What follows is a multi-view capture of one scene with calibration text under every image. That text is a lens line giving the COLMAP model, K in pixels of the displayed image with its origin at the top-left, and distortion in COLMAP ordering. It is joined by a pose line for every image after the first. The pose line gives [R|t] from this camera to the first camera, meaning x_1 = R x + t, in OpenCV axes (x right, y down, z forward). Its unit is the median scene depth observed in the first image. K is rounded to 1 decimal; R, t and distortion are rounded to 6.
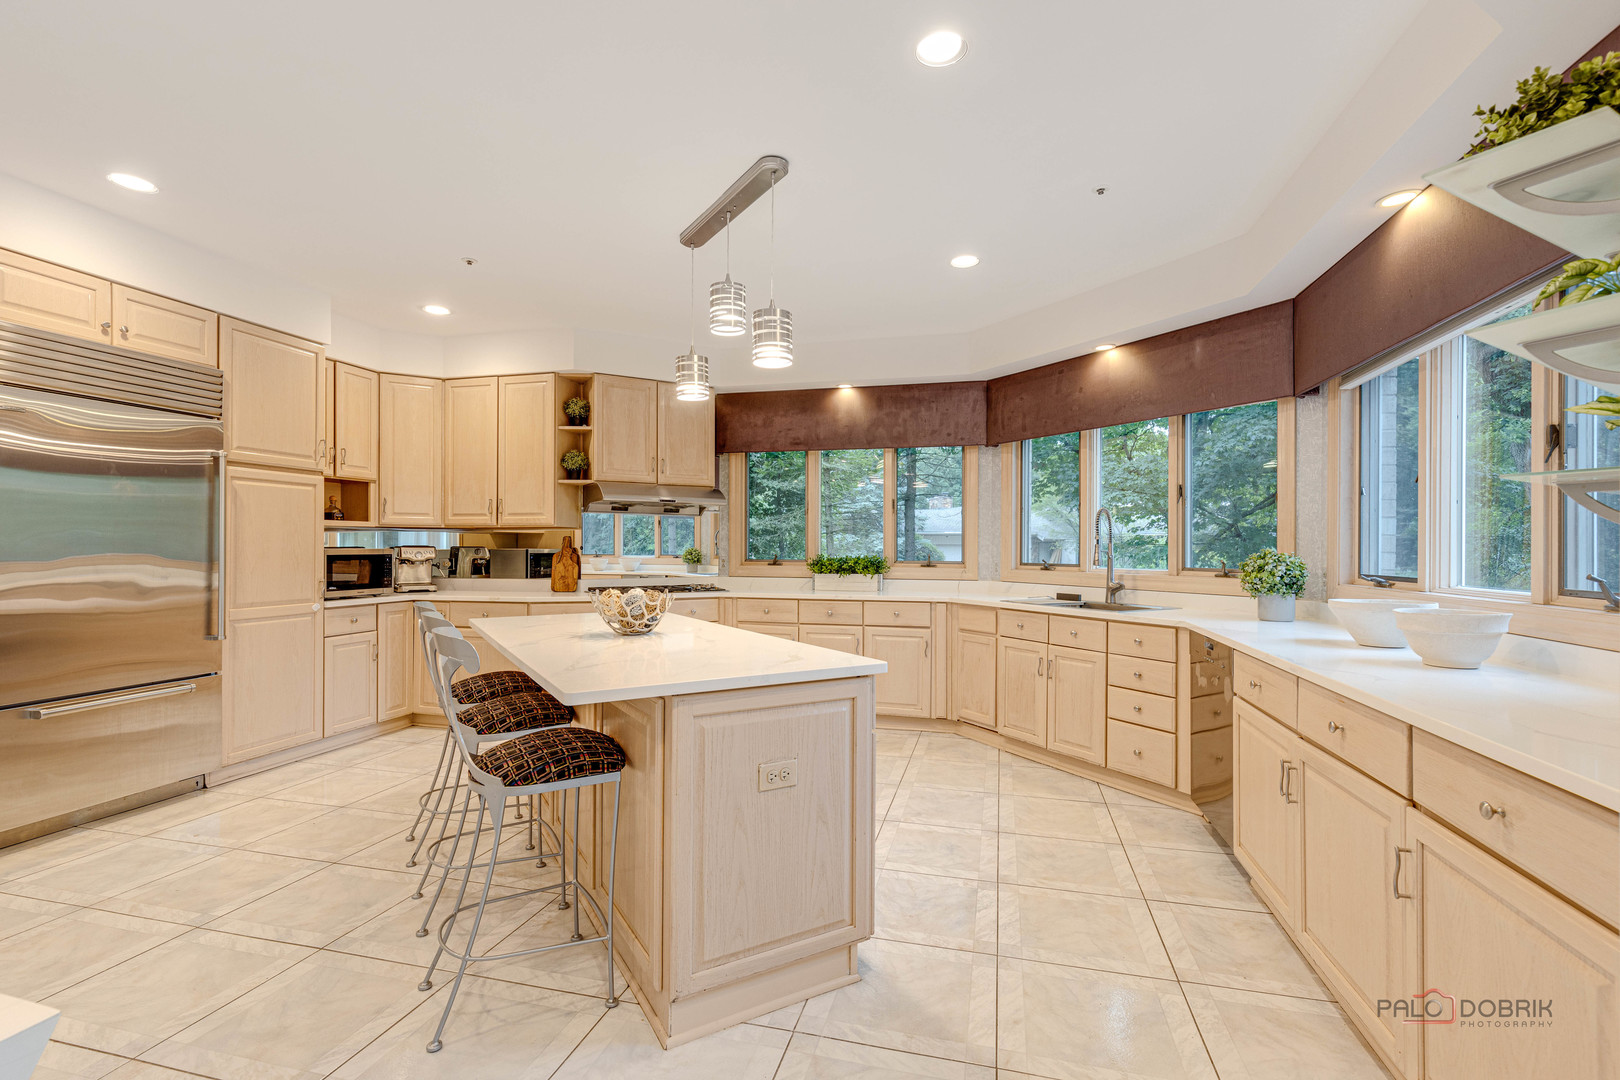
lens RADIAL K [[732.3, 0, 806.2], [0, 732.3, 544.8], [0, 0, 1]] dist [0.004267, 0.000146]
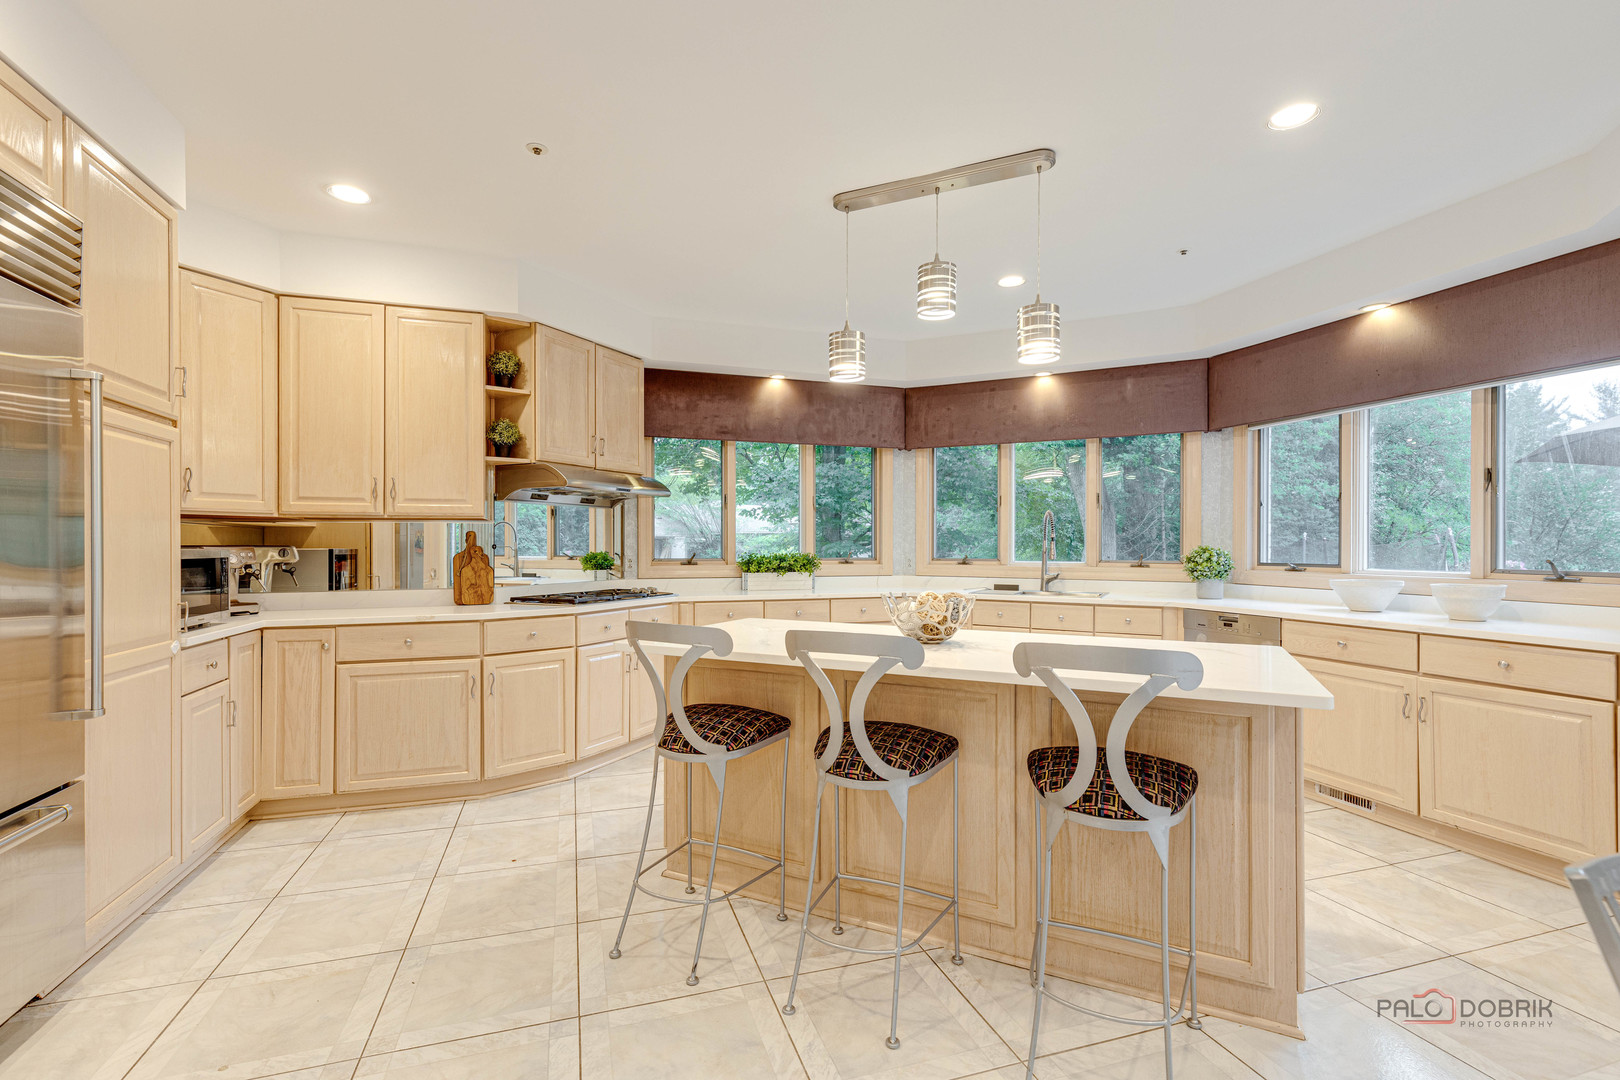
lens RADIAL K [[732.3, 0, 806.2], [0, 732.3, 544.8], [0, 0, 1]] dist [0.004267, 0.000146]
pose [[0.841410, -0.002776, 0.540390, -0.461728], [0.000928, 0.999993, 0.003692, -0.000080], [-0.540397, -0.002605, 0.841406, 0.182062]]
